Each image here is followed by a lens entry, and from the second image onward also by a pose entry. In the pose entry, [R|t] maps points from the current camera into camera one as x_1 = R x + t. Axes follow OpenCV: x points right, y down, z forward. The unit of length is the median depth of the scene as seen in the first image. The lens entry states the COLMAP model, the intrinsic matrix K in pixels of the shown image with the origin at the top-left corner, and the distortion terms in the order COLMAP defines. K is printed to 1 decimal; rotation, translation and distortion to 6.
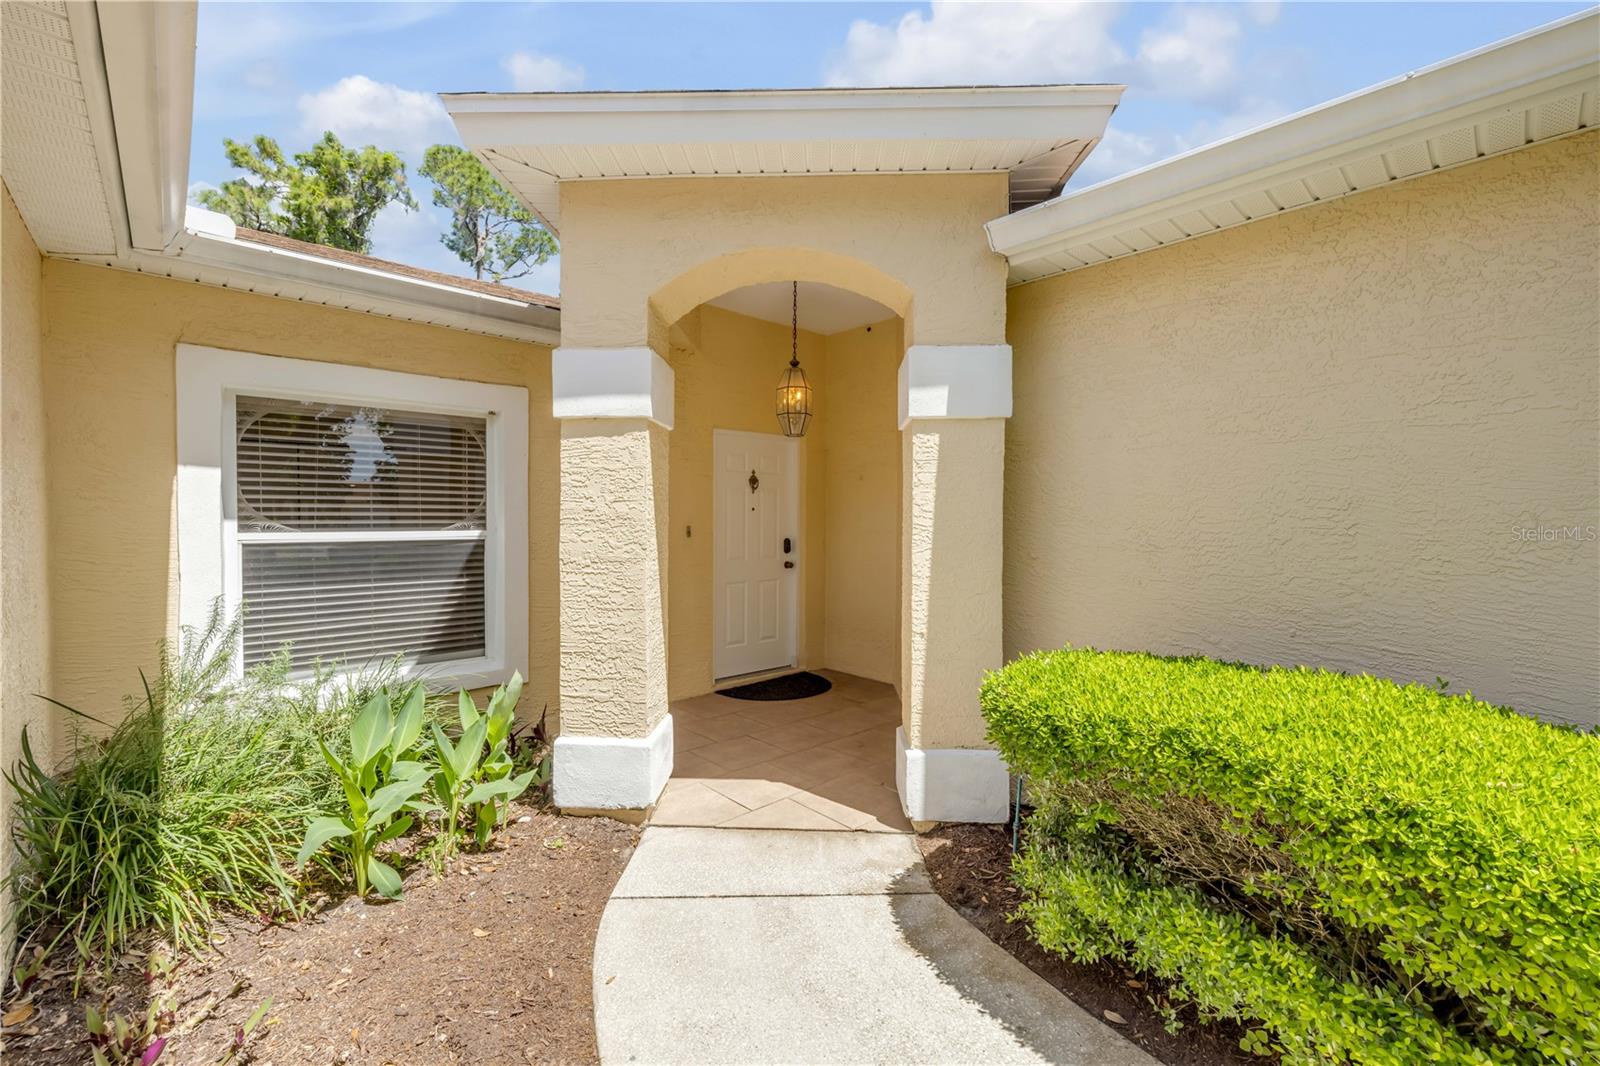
lens RADIAL K [[686.6, 0, 794.2], [0, 686.6, 515.0], [0, 0, 1]] dist [-0.002454, -0.000918]
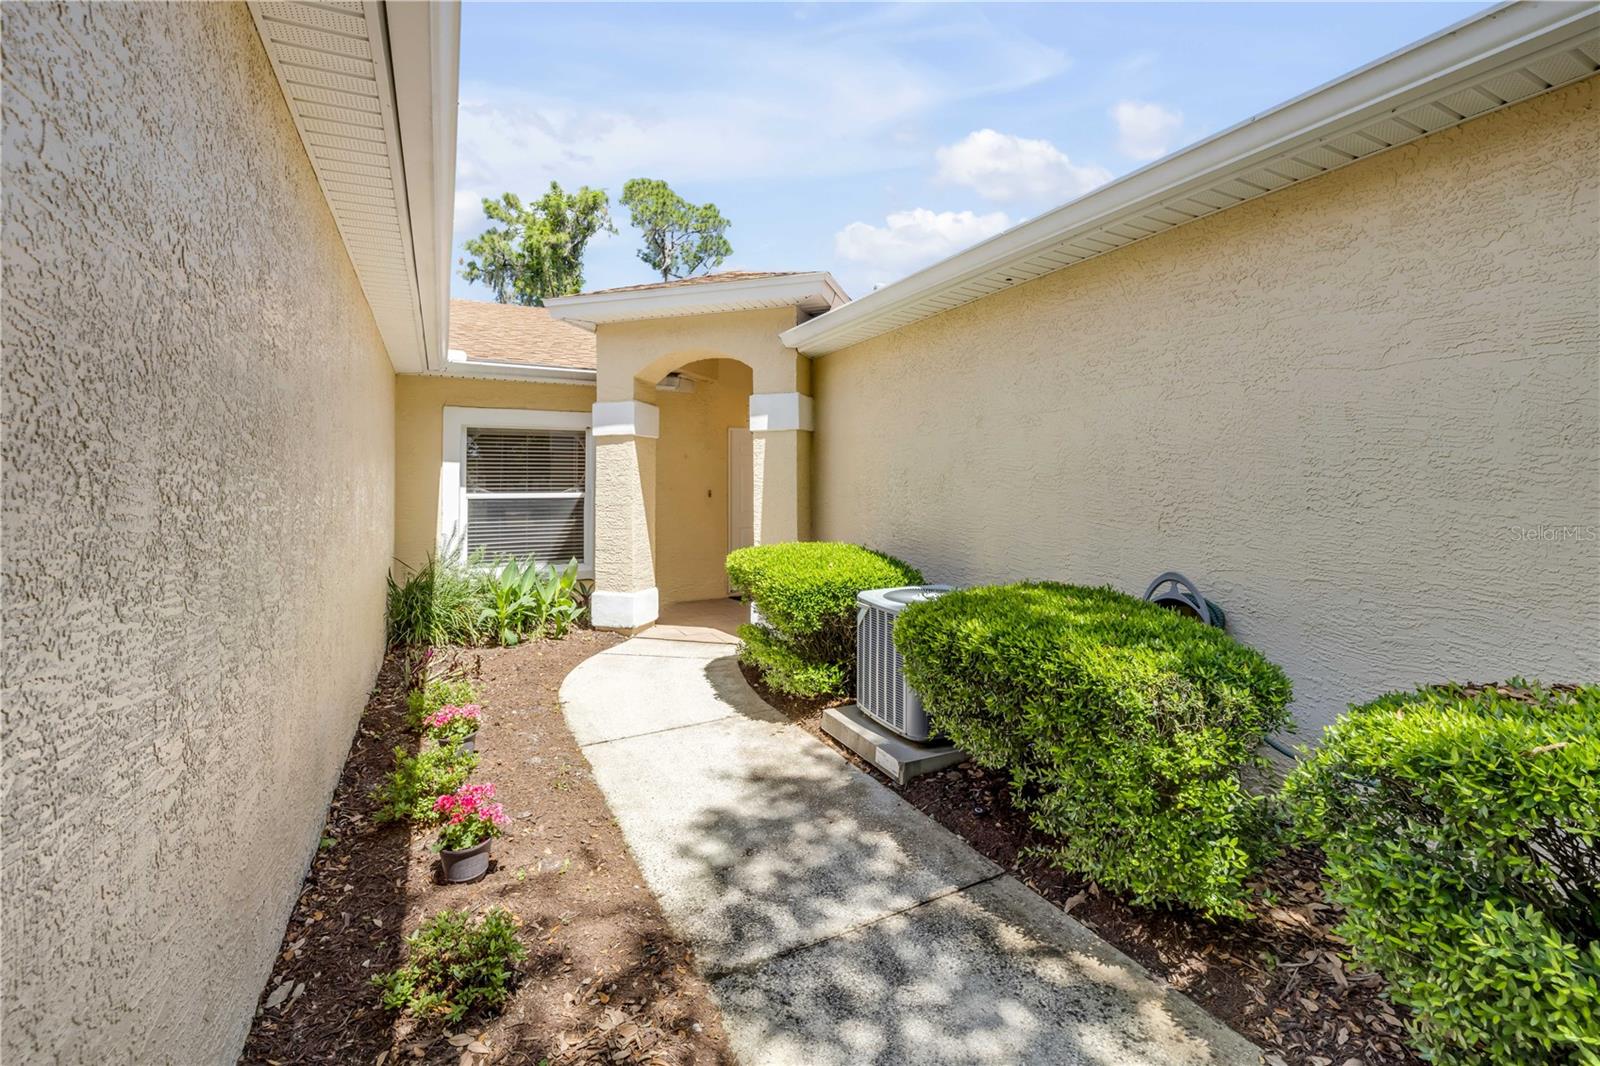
lens RADIAL K [[720.1, 0, 801.6], [0, 720.1, 439.3], [0, 0, 1]] dist [0.001295, -0.000014]
pose [[0.961688, -0.028502, -0.272661, 0.113371], [0.010719, 0.997730, -0.066490, 0.002704], [0.273937, 0.061020, 0.959810, -0.122670]]
